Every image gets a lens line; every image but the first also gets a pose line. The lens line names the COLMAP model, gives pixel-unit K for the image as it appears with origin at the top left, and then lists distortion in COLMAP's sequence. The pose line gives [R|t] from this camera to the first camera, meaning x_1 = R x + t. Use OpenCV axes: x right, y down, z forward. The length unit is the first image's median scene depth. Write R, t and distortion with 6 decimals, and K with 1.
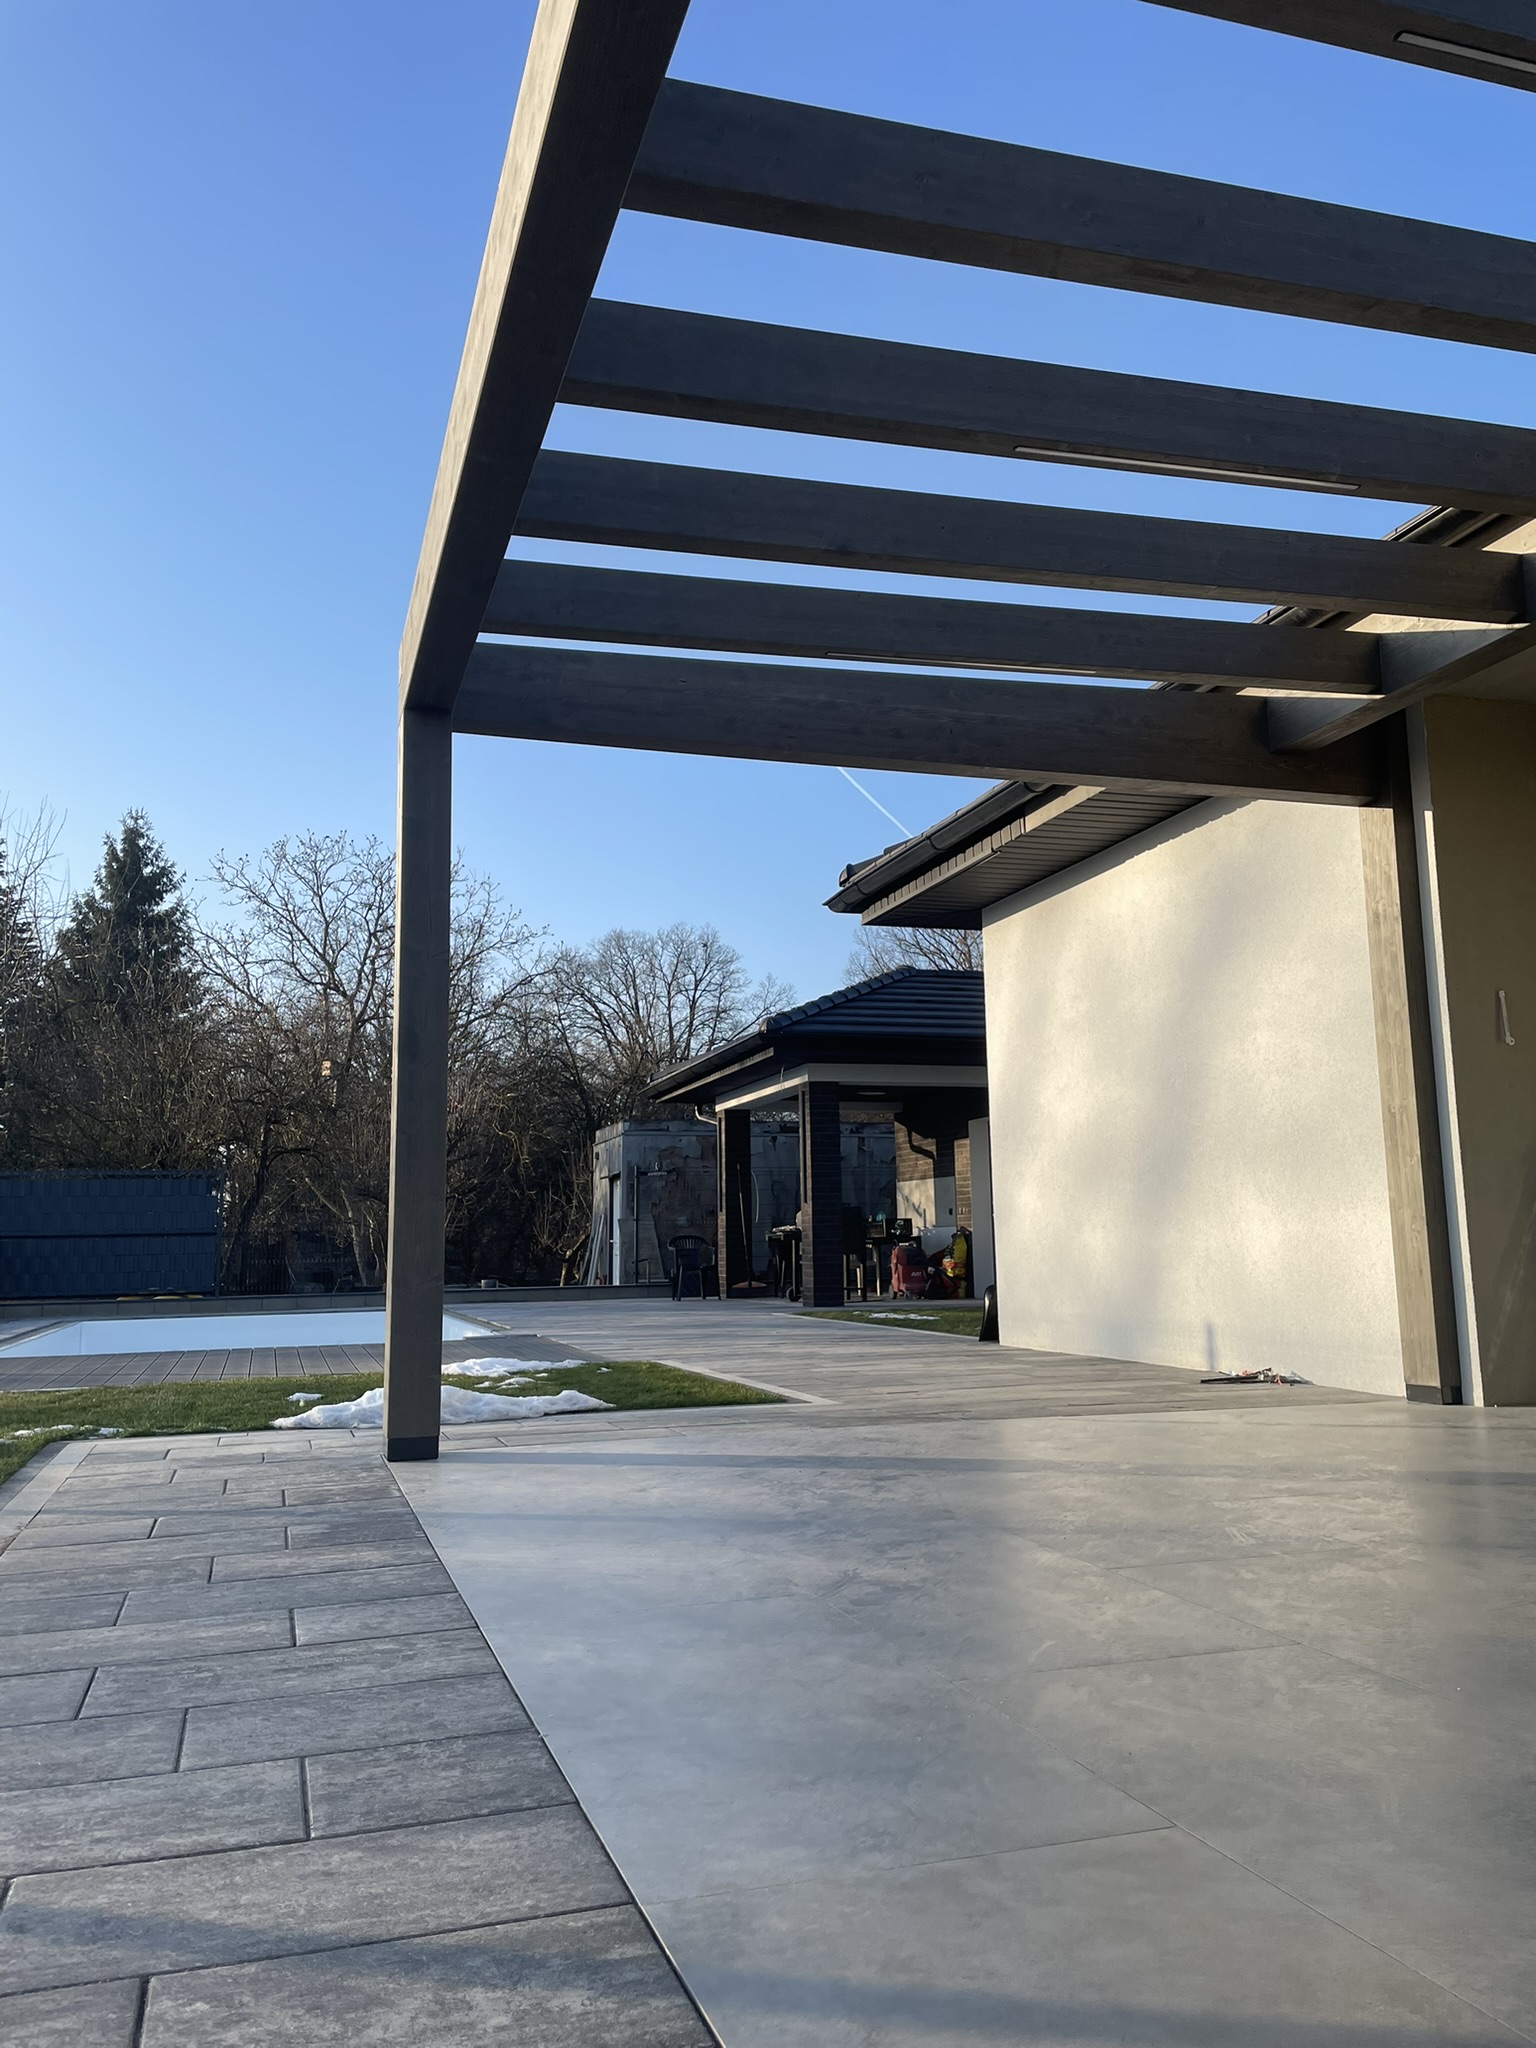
lens RADIAL K [[1544.5, 0, 773.6], [0, 1544.5, 1014.4], [0, 0, 1]] dist [0.111888, -0.165254]
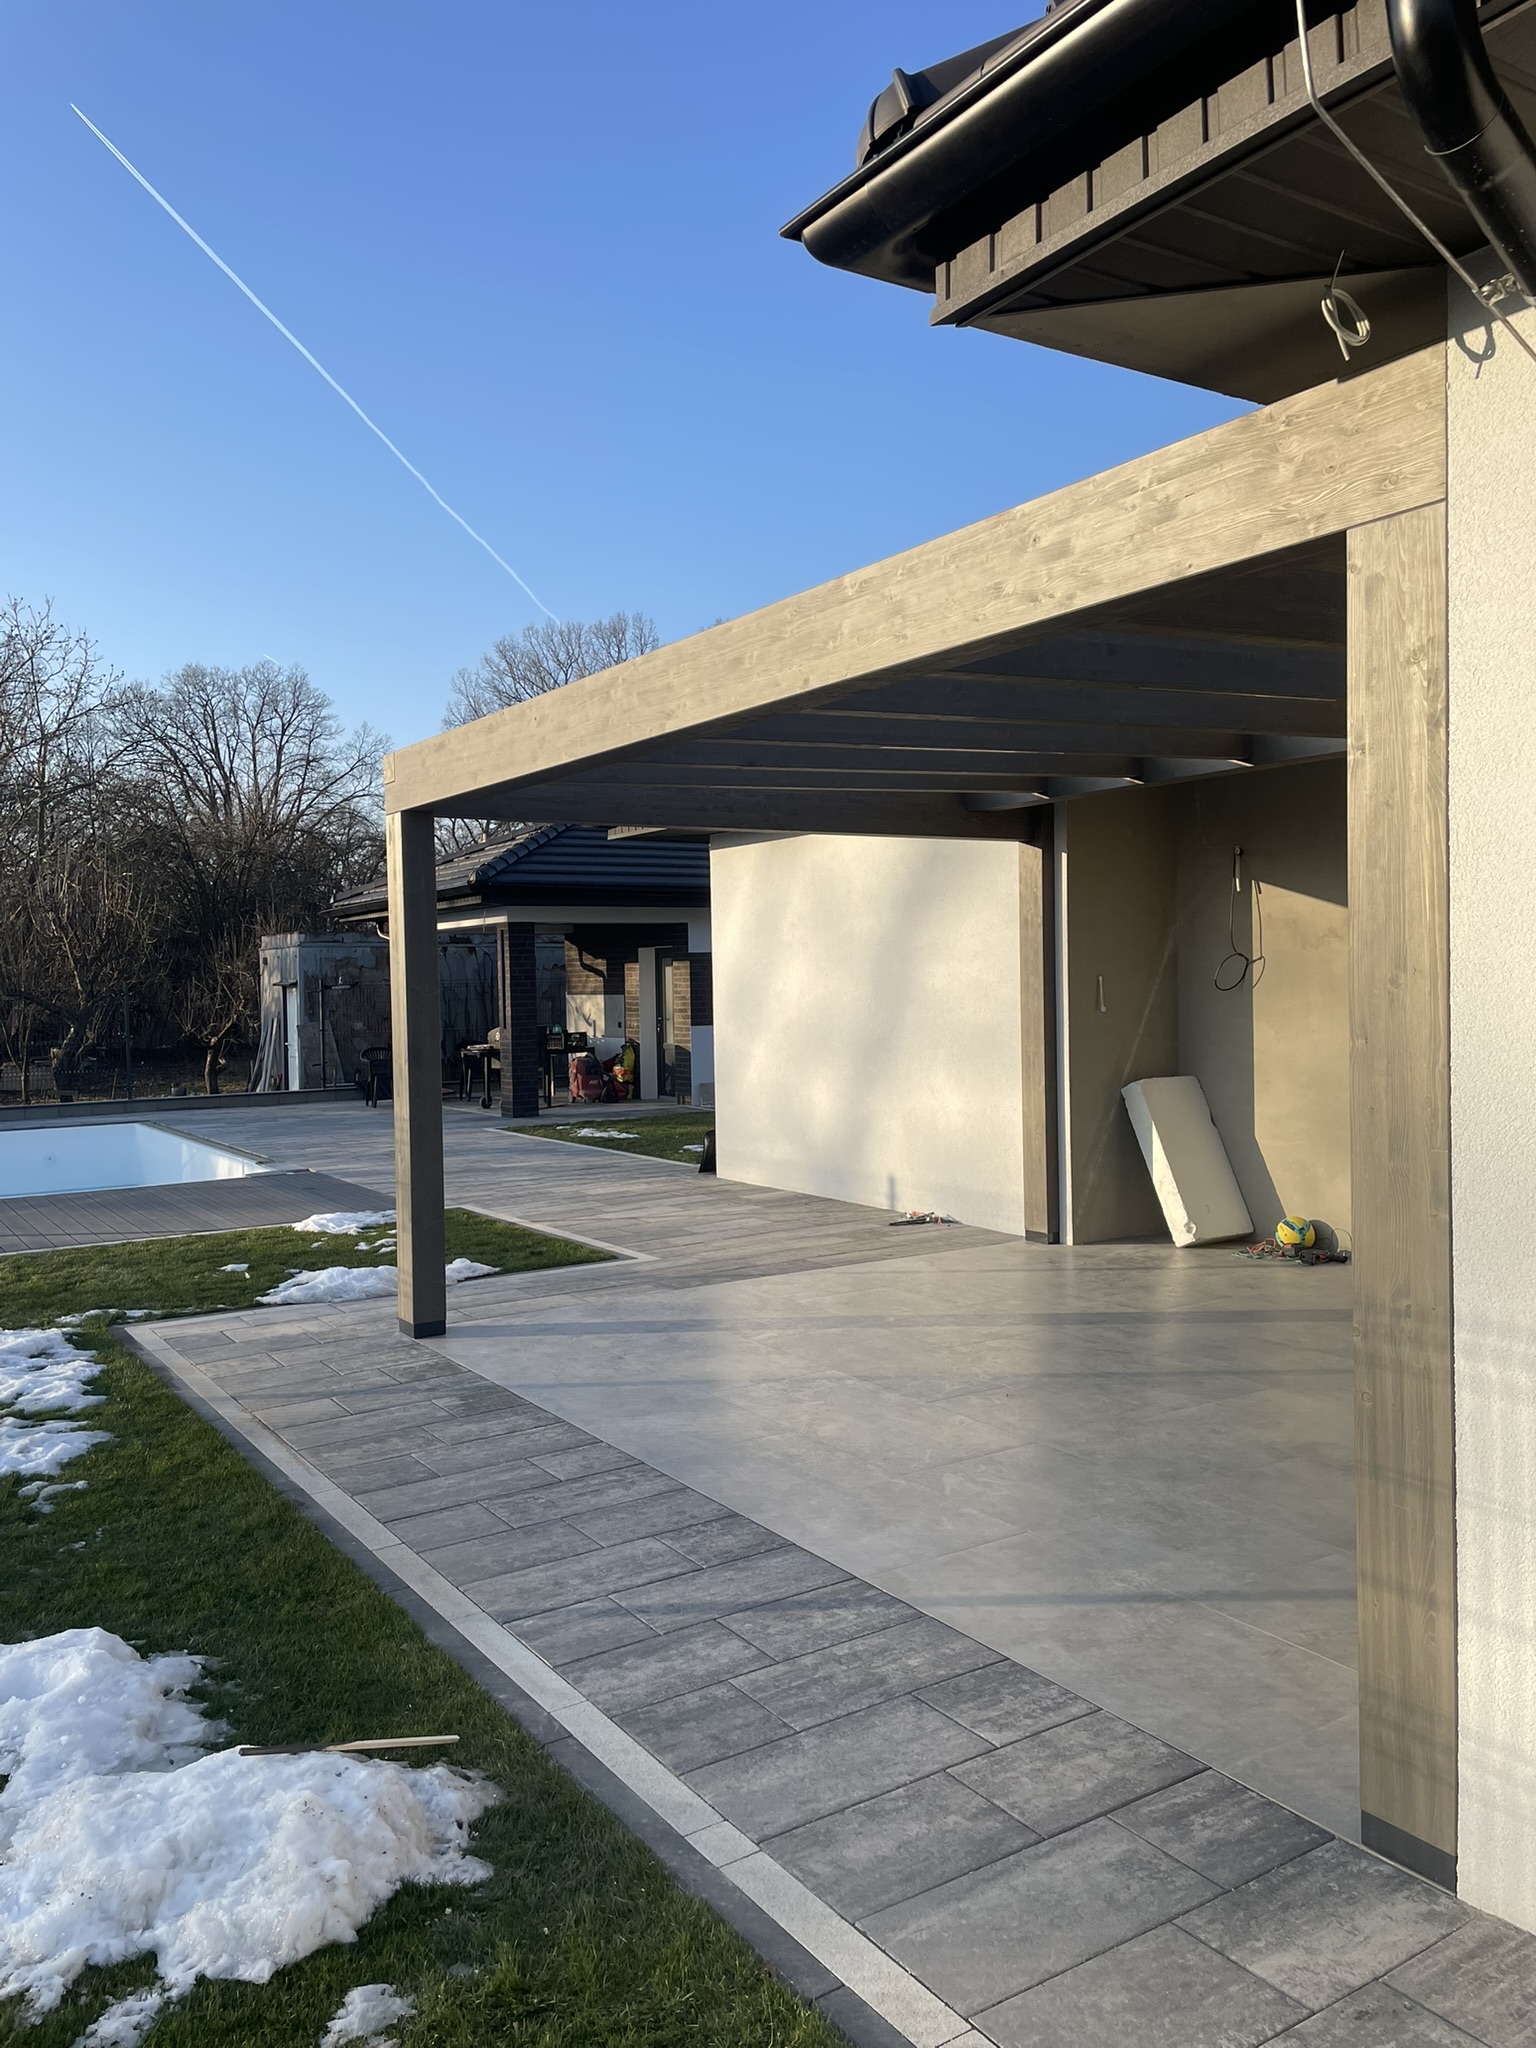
lens RADIAL K [[1550.1, 0, 768.0], [0, 1550.1, 1024.0], [0, 0, 1]] dist [0.204371, -0.600609]
pose [[0.965016, -0.009139, 0.262030, -0.089845], [-0.036705, 0.984842, 0.169528, -0.079924], [-0.259608, -0.173215, 0.950053, -0.132519]]
